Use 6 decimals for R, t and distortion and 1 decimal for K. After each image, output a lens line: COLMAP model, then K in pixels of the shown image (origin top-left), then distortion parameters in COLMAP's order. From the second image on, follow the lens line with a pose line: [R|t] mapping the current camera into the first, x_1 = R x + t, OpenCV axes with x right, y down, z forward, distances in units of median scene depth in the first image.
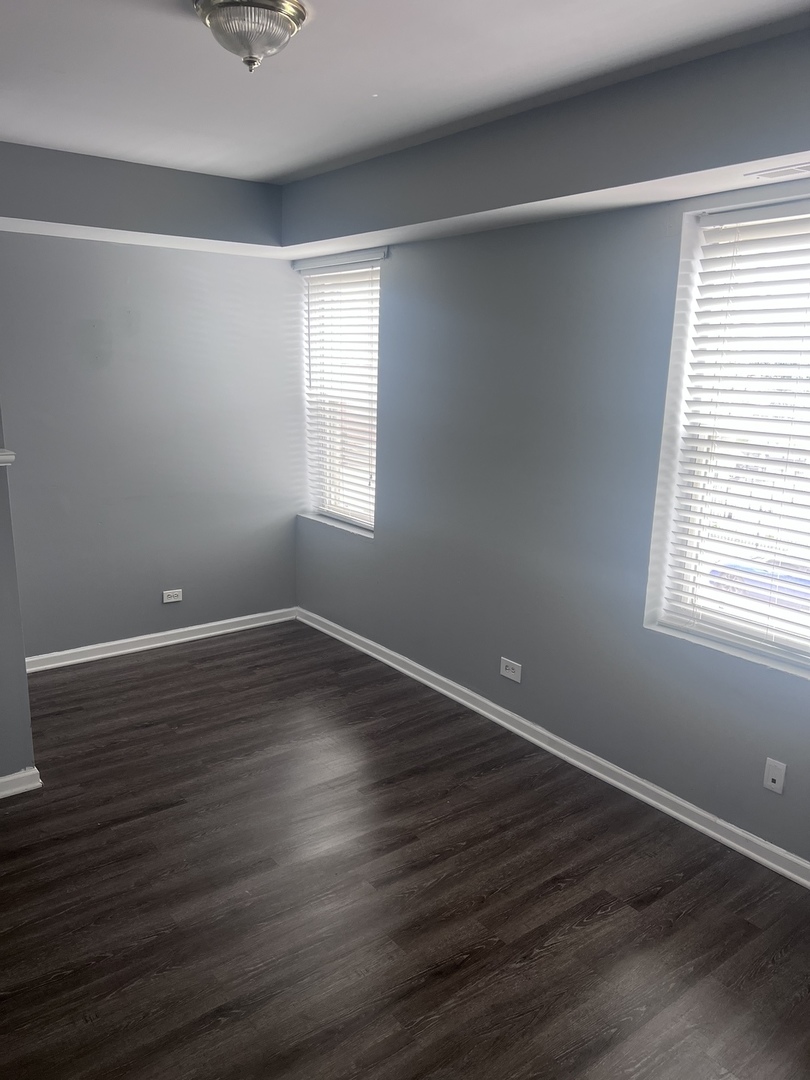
lens RADIAL K [[813.9, 0, 406.5], [0, 813.9, 540.9], [0, 0, 1]] dist [0.035510, -0.033857]
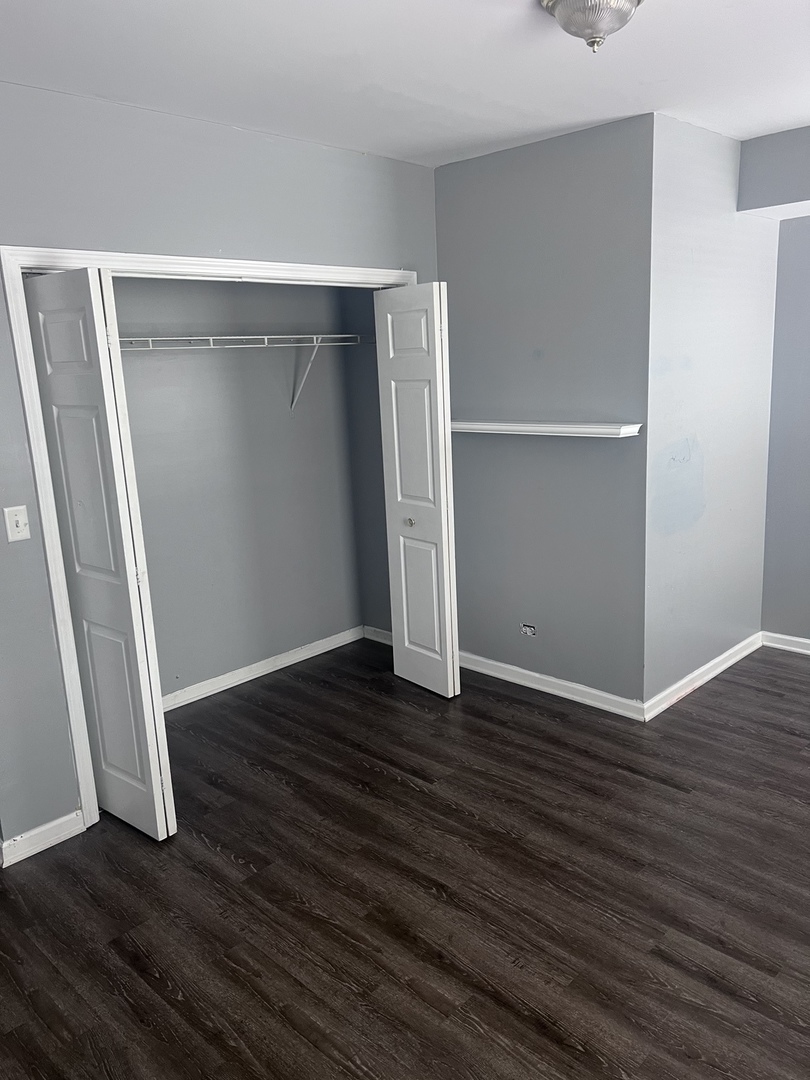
lens RADIAL K [[813.9, 0, 407.6], [0, 813.9, 532.2], [0, 0, 1]] dist [0.035510, -0.033857]
pose [[0.137048, 0.182670, -0.973576, 0.770276], [-0.170326, 0.972557, 0.158502, -0.109883], [0.975811, 0.144103, 0.164401, 0.613186]]
